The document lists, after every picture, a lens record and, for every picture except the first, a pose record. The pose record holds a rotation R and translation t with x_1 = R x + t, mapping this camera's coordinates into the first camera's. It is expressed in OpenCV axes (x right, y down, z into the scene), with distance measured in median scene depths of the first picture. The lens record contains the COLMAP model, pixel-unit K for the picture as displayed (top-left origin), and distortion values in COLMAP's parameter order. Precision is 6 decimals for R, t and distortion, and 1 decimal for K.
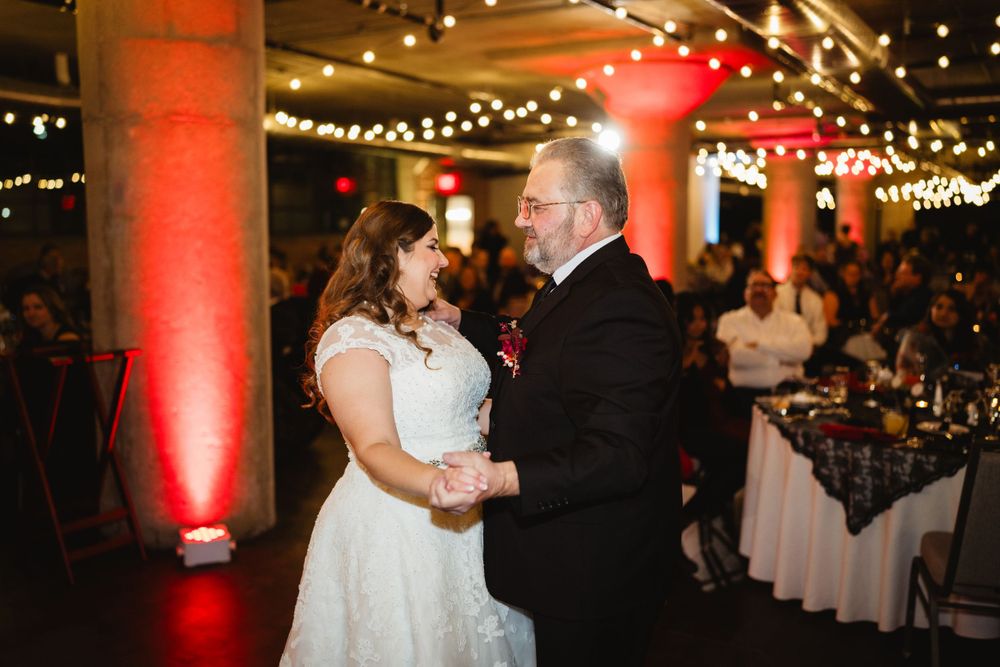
lens RADIAL K [[988.1, 0, 500.0], [0, 988.1, 333.5], [0, 0, 1]] dist [0.019039, 0.023170]
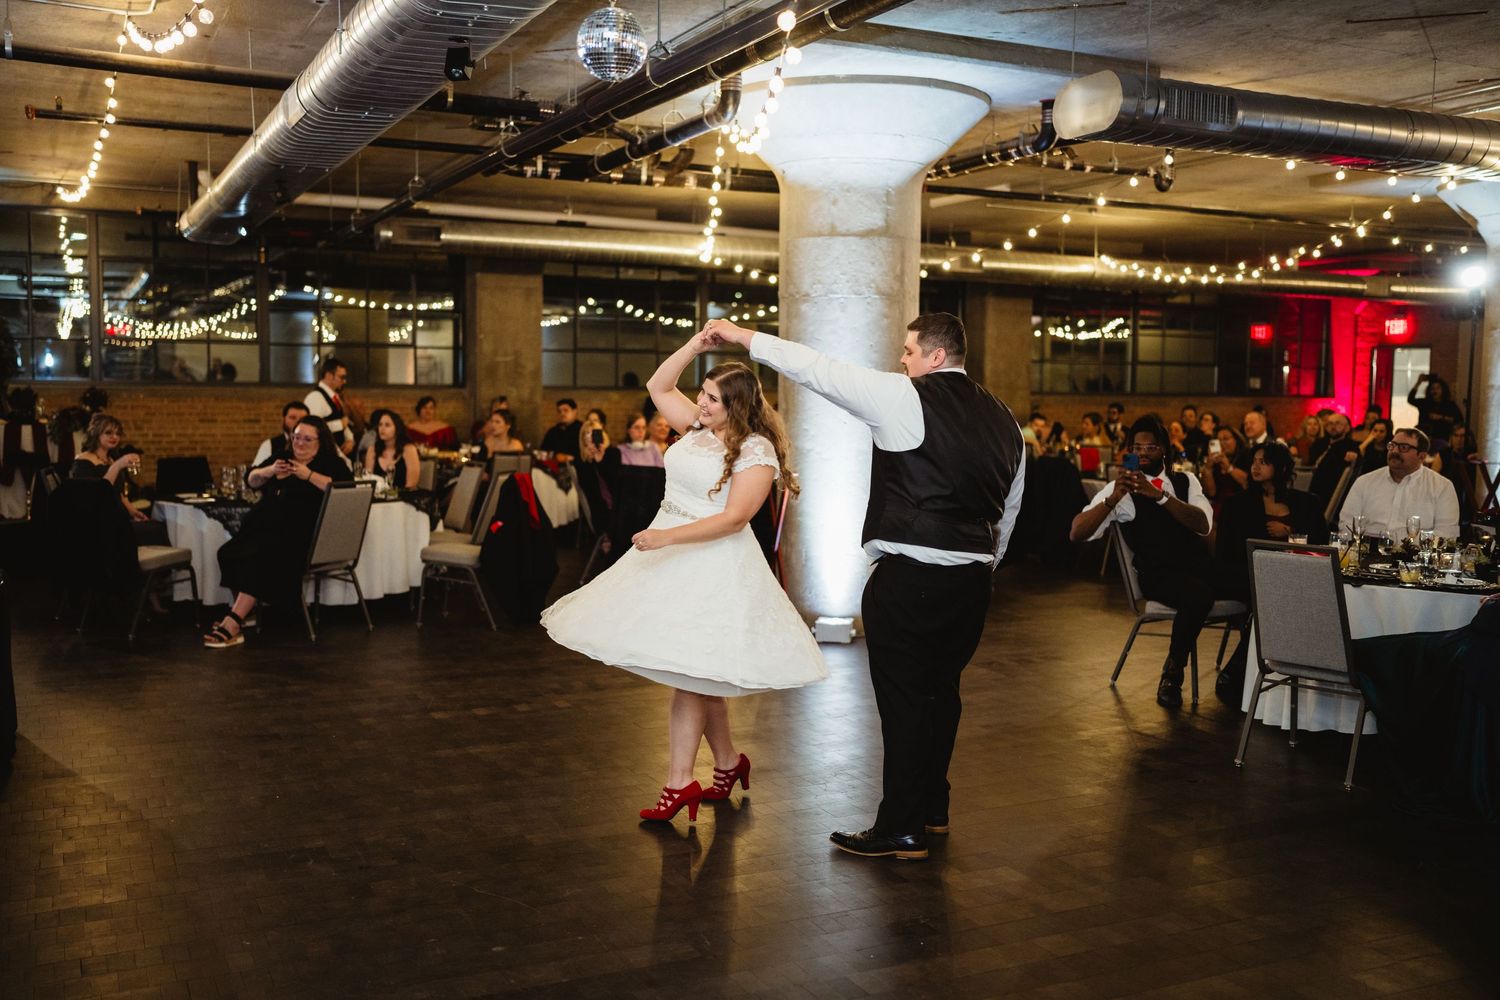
lens RADIAL K [[1482.1, 0, 750.0], [0, 1482.1, 500.0], [0, 0, 1]] dist [0.019039, 0.023170]
pose [[0.839047, 0.050573, -0.541703, 0.931986], [-0.069102, 0.997513, -0.013906, 0.121319], [0.539652, 0.049100, 0.840455, -0.976562]]
